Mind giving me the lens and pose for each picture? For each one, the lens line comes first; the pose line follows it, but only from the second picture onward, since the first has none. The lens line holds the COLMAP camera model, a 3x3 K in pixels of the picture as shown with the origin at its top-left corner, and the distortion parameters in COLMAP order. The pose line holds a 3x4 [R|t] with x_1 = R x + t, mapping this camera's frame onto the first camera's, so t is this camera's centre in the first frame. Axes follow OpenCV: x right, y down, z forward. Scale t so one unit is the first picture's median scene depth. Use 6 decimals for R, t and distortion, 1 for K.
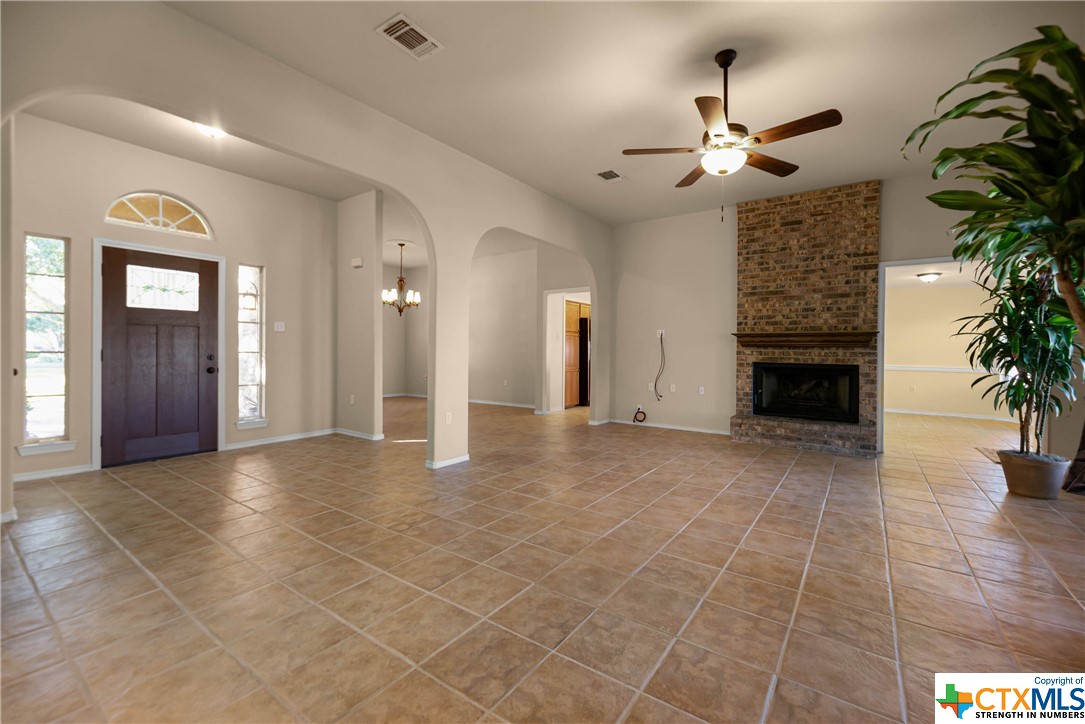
lens RADIAL K [[453.2, 0, 537.0], [0, 453.2, 351.7], [0, 0, 1]] dist [-0.005860, 0.002544]
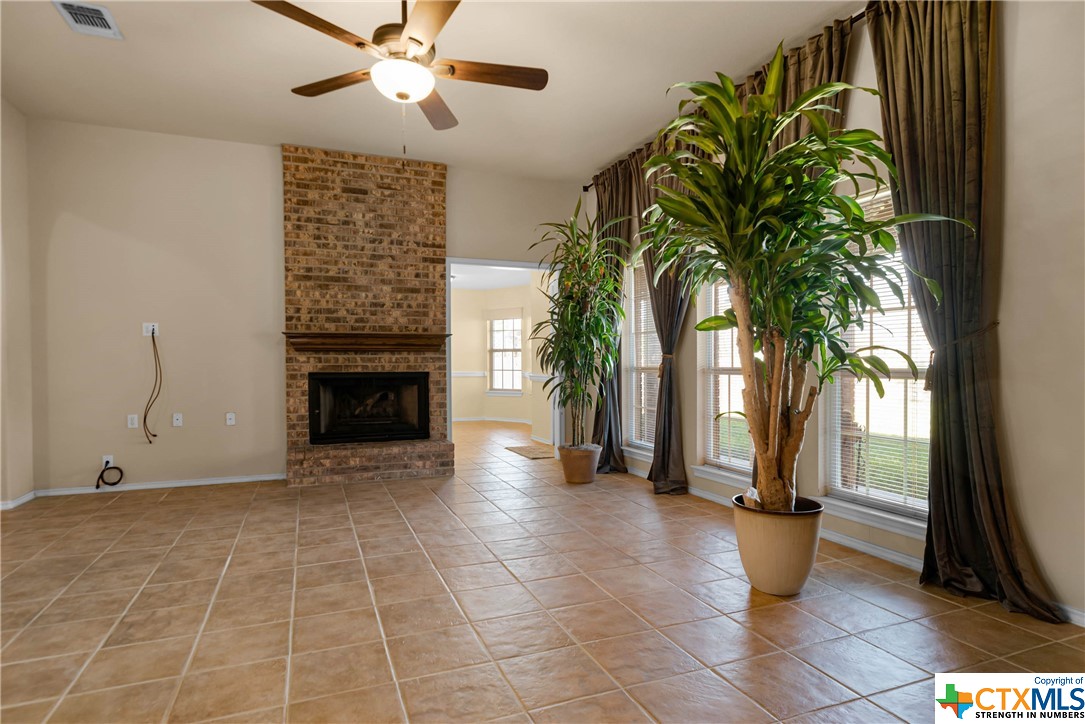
lens RADIAL K [[598.4, 0, 552.8], [0, 598.4, 369.3], [0, 0, 1]] dist [-0.000018, -0.000646]
pose [[0.523895, -0.026716, 0.851364, -0.144204], [0.011750, 0.999640, 0.024139, -0.000605], [-0.851702, -0.002643, 0.524020, 0.185095]]
